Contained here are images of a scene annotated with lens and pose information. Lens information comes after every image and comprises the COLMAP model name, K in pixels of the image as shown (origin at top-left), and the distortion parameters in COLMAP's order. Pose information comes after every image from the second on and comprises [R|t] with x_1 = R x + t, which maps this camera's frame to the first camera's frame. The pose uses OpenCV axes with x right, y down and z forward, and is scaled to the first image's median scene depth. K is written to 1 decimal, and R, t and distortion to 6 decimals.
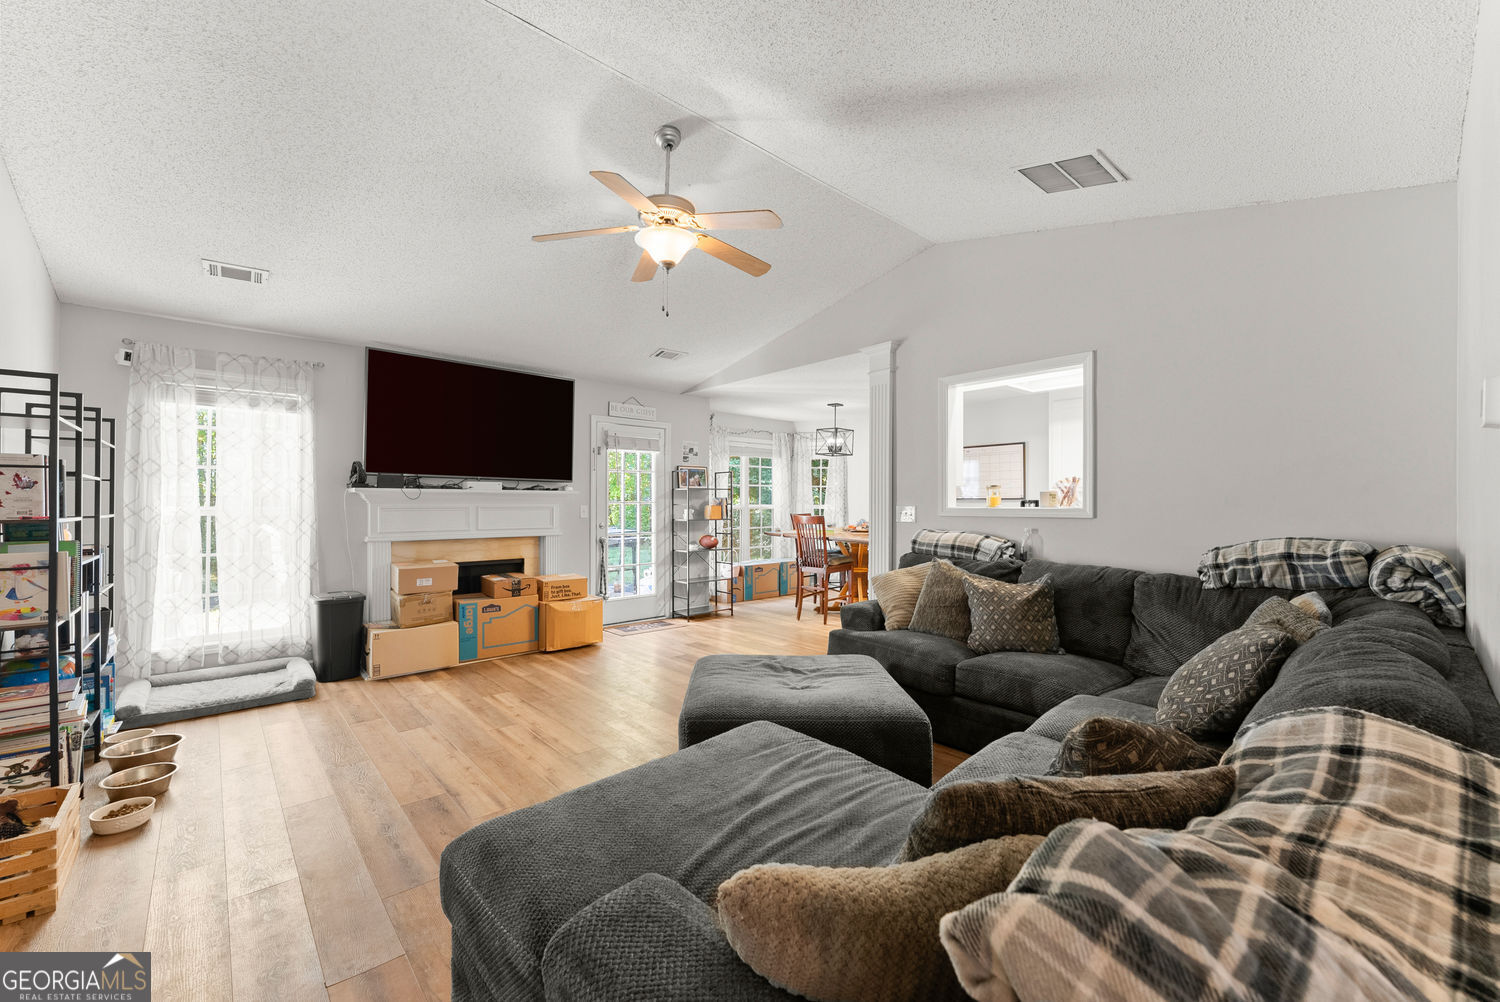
lens RADIAL K [[605.2, 0, 750.0], [0, 605.2, 501.0], [0, 0, 1]] dist [-0.001202, -0.000086]
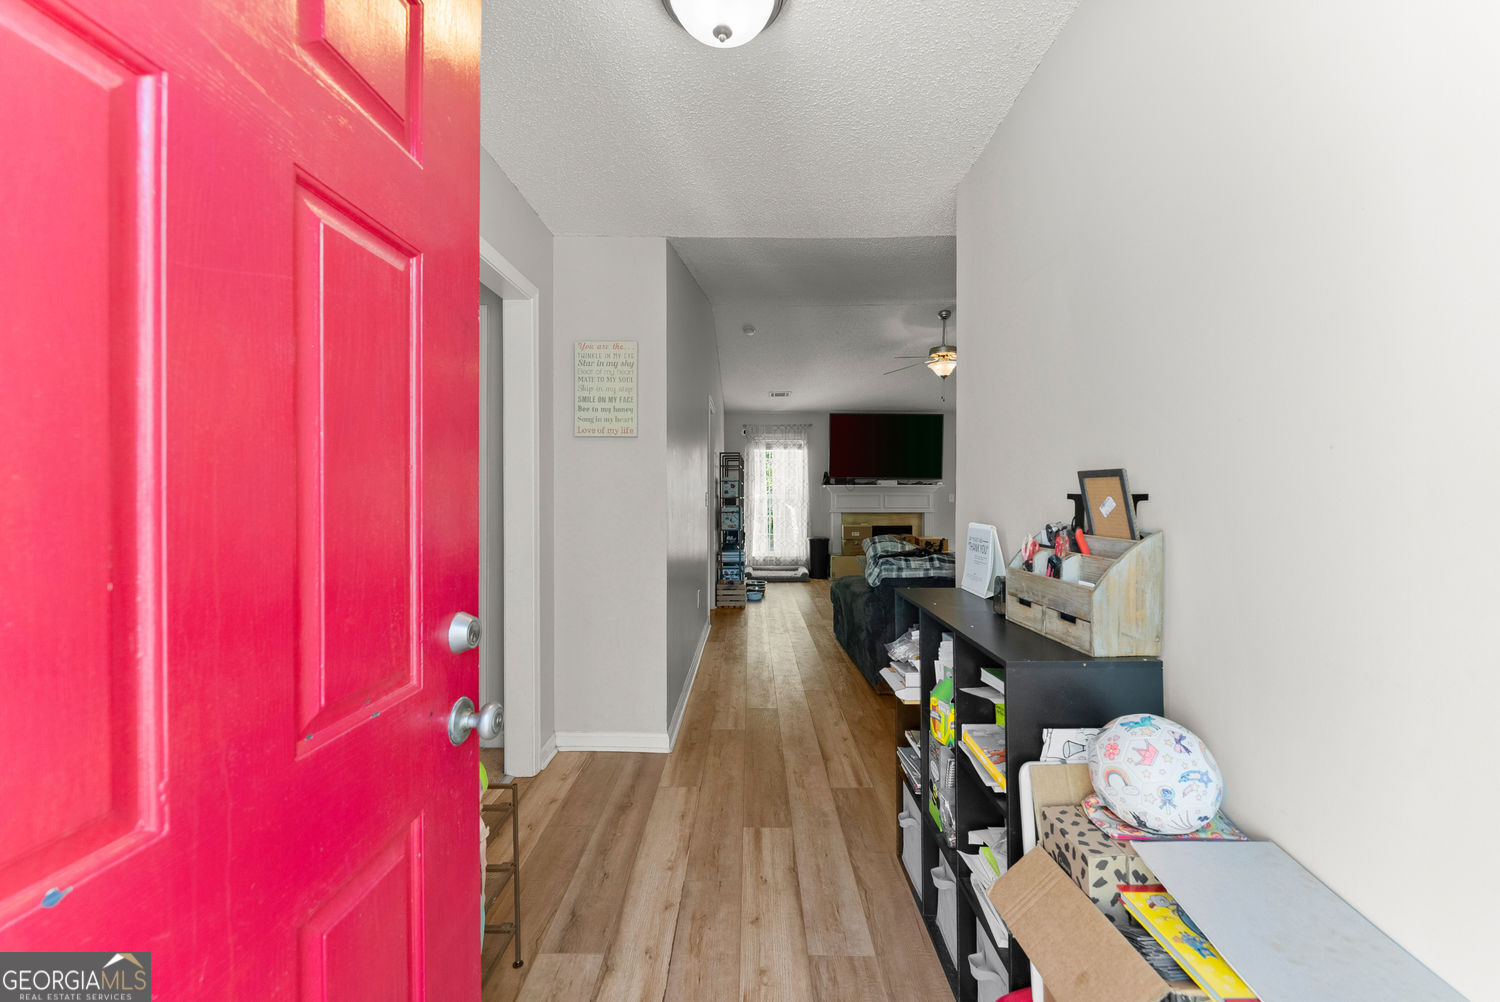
lens RADIAL K [[597.3, 0, 743.9], [0, 597.3, 498.1], [0, 0, 1]] dist [-0.000708, -0.000091]
pose [[0.735012, 0.002631, -0.678050, 0.505583], [0.005275, 0.999940, 0.009598, 0.001052], [0.678034, -0.010631, 0.734954, -0.655147]]
